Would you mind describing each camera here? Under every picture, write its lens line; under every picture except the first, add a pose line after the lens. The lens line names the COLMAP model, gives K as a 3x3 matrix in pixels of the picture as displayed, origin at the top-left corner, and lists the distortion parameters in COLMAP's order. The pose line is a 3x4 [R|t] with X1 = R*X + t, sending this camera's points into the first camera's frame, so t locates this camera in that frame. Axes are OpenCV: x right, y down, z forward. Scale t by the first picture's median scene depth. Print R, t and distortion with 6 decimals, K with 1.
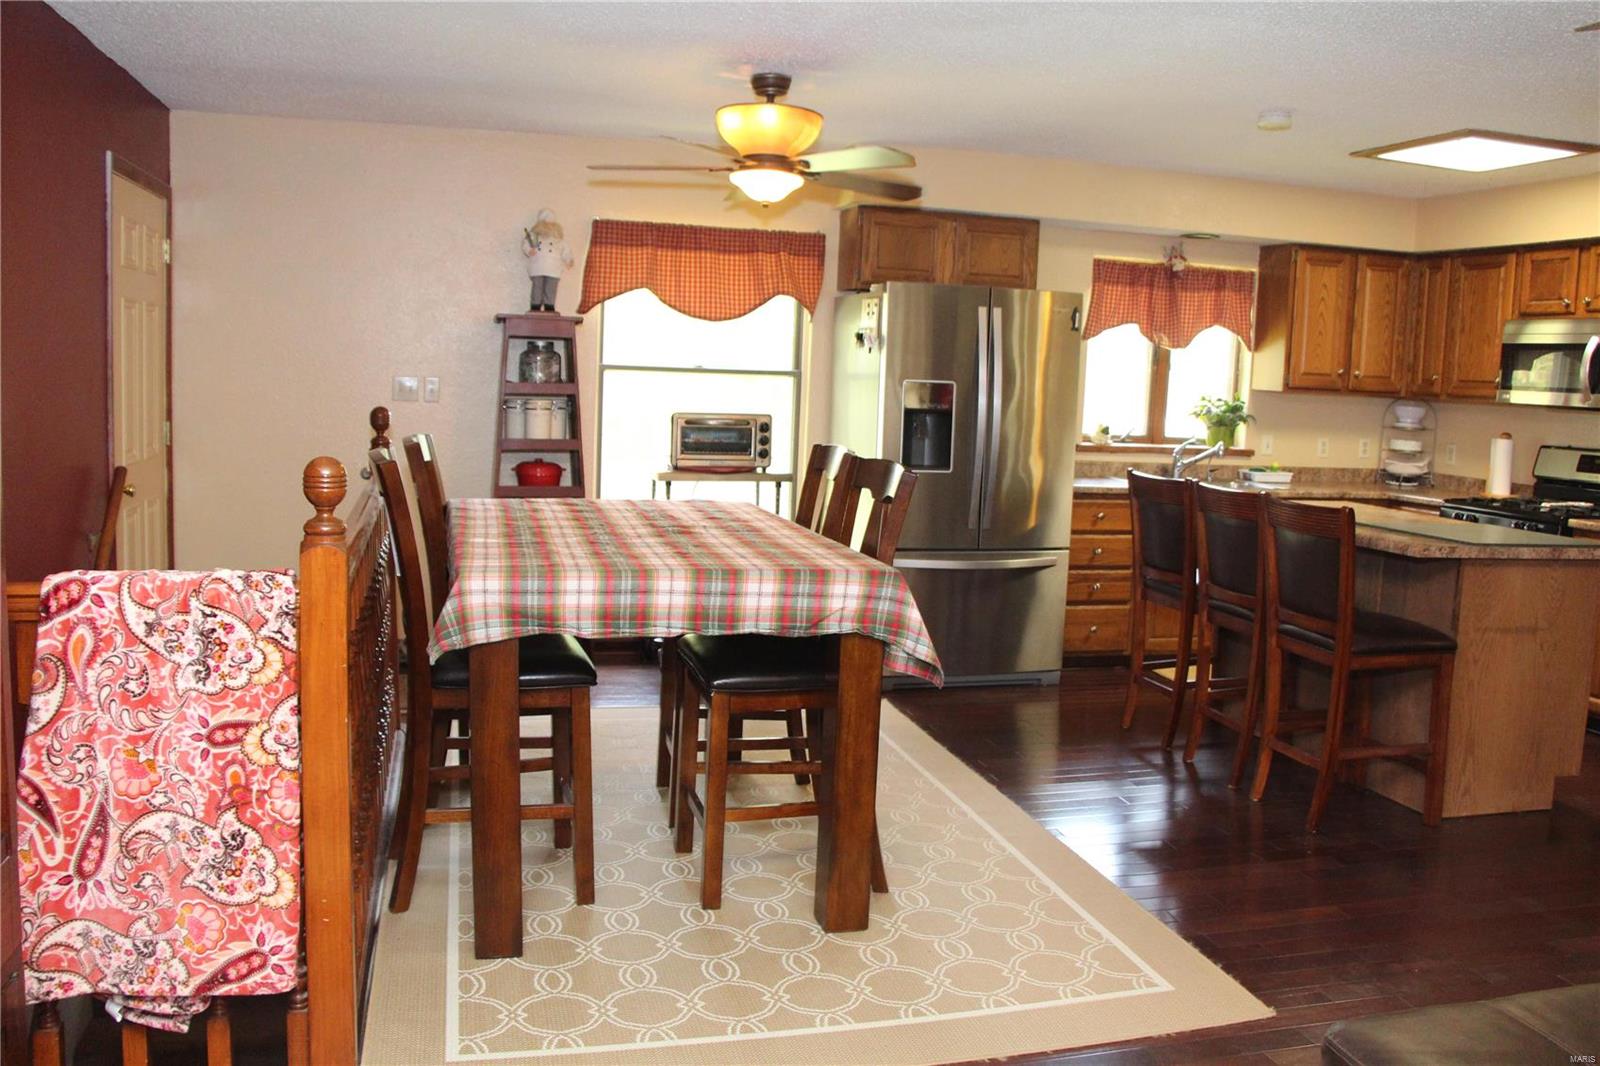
lens RADIAL K [[1346.4, 0, 800.0], [0, 1346.4, 533.0], [0, 0, 1]] dist [-0.187305, 0.177645]
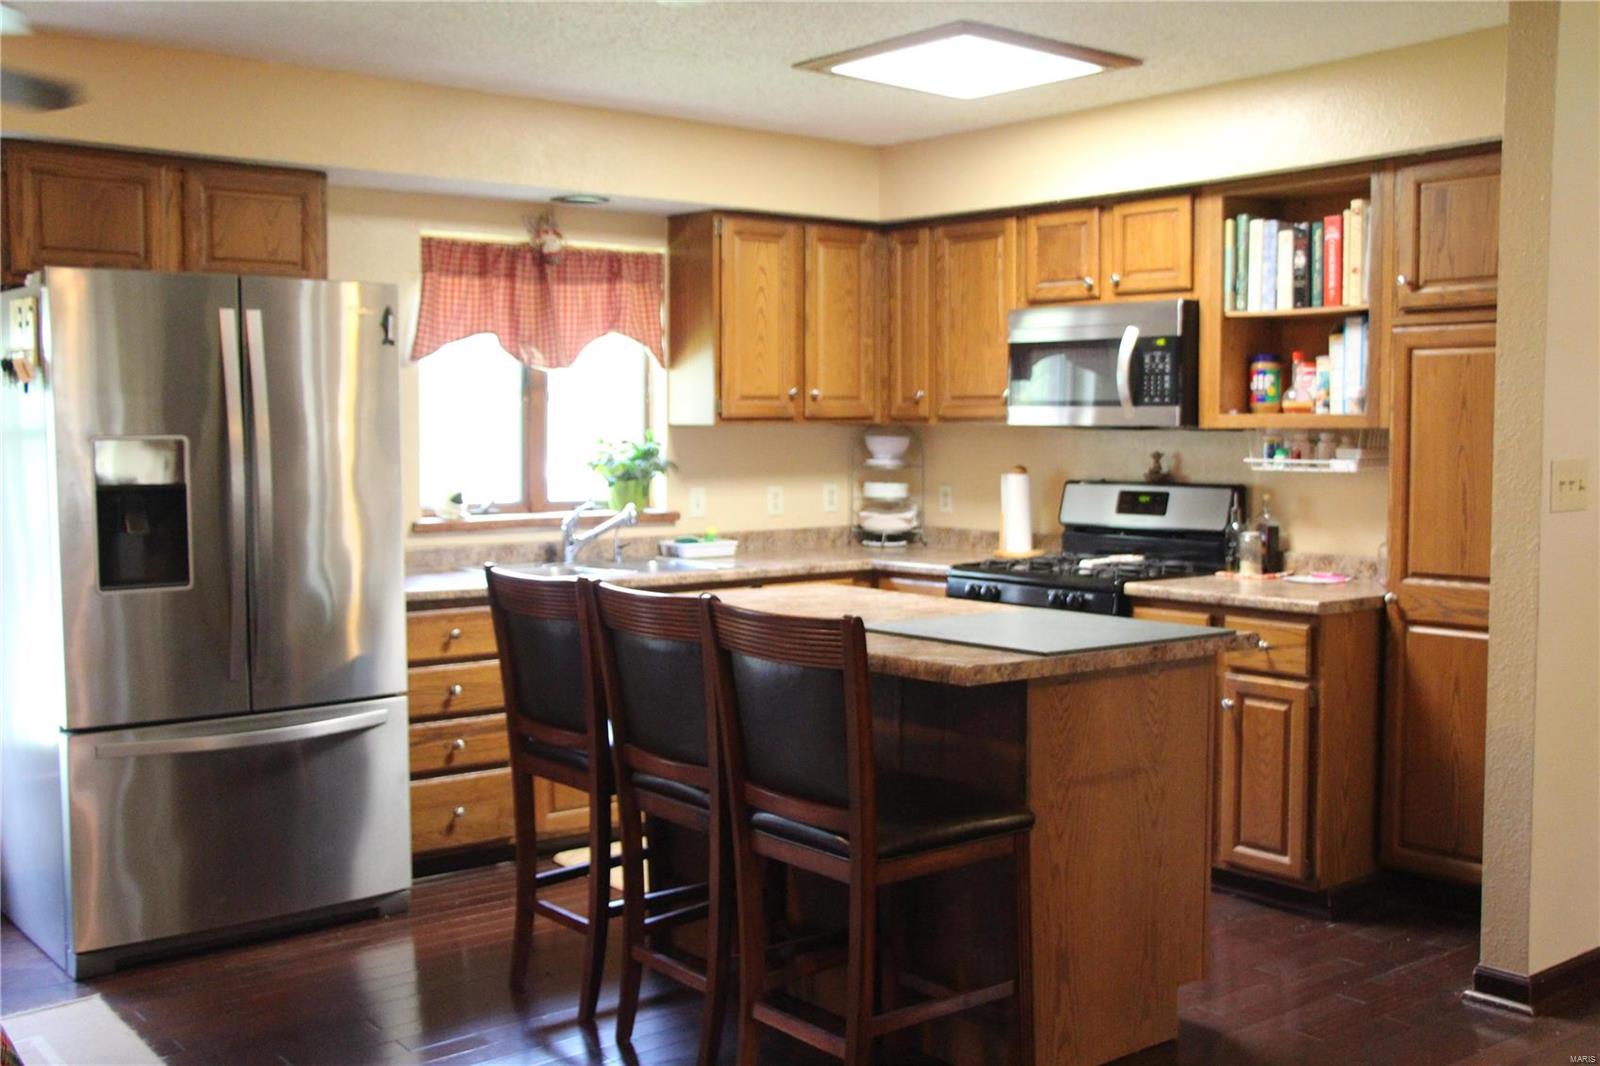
lens RADIAL K [[1650.9, 0, 816.5], [0, 1650.9, 542.5], [0, 0, 1]] dist [-0.126097, 0.299652]
pose [[0.912010, -0.067623, 0.404556, 0.064176], [0.084434, 0.996144, -0.023834, -0.021606], [-0.401384, 0.055895, 0.914203, 0.197375]]
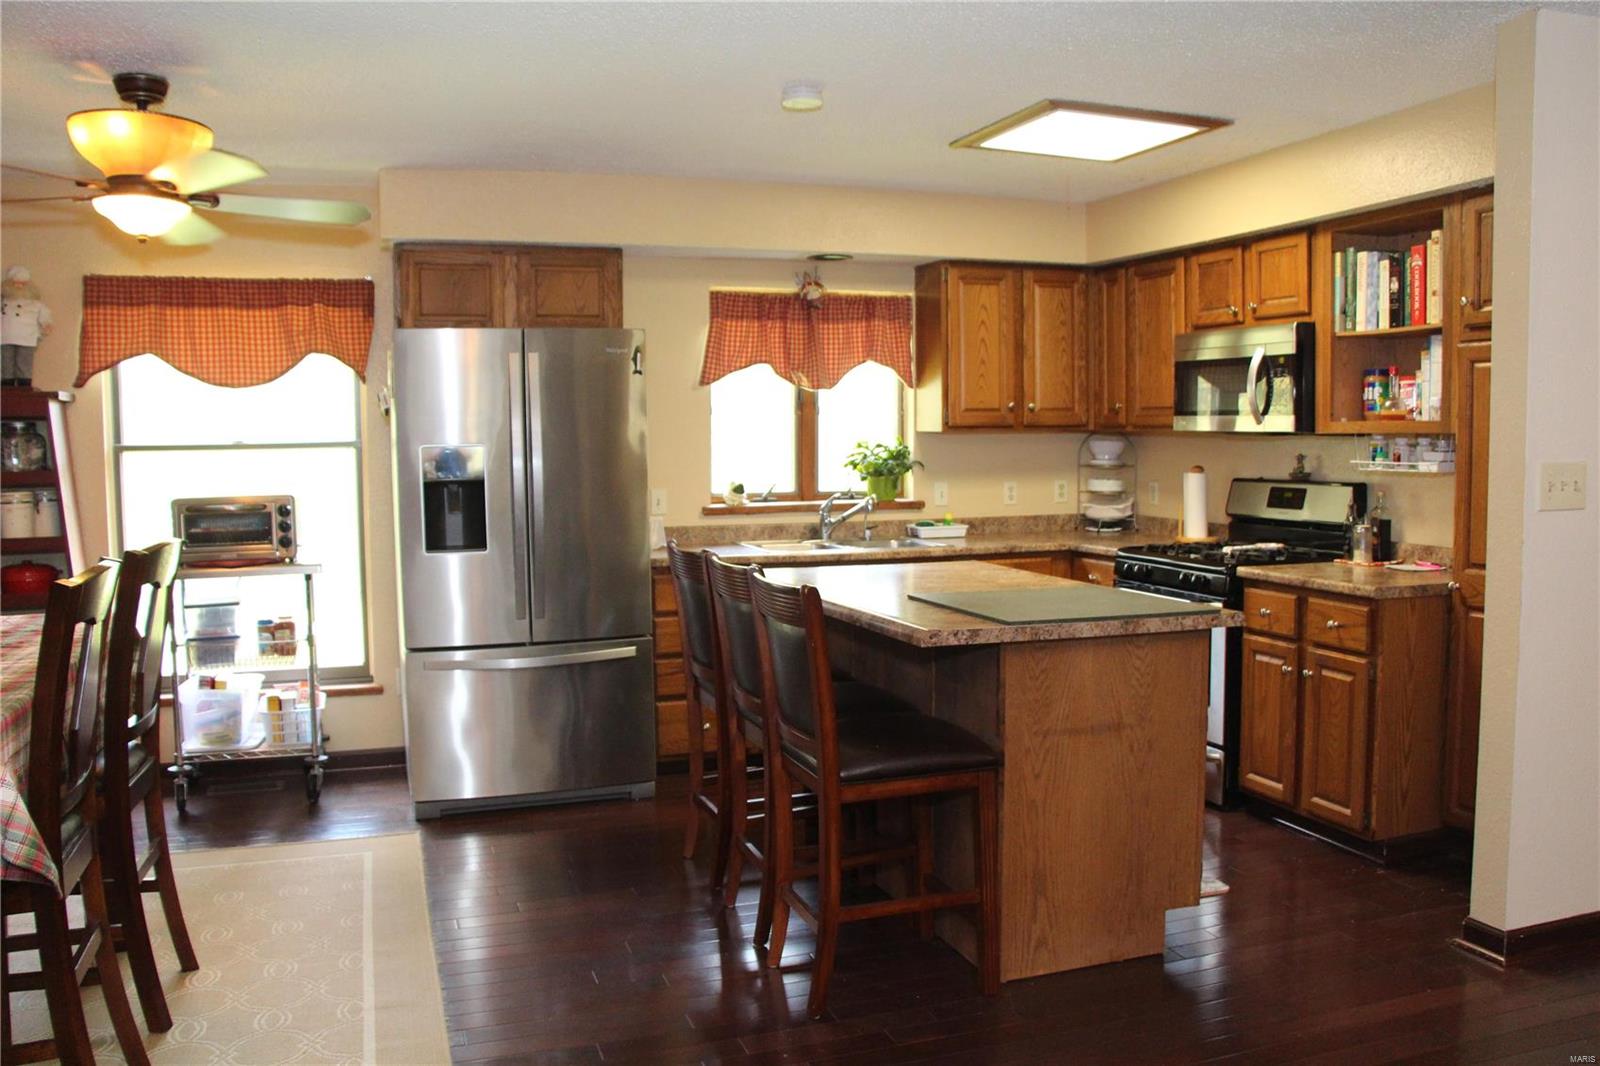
lens RADIAL K [[1308.0, 0, 816.5], [0, 1308.0, 537.0], [0, 0, 1]] dist [-0.188316, 0.158333]
pose [[0.995788, -0.053095, 0.074754, 0.220827], [0.056062, 0.997698, -0.038166, -0.011285], [-0.072555, 0.042196, 0.996471, 0.161668]]
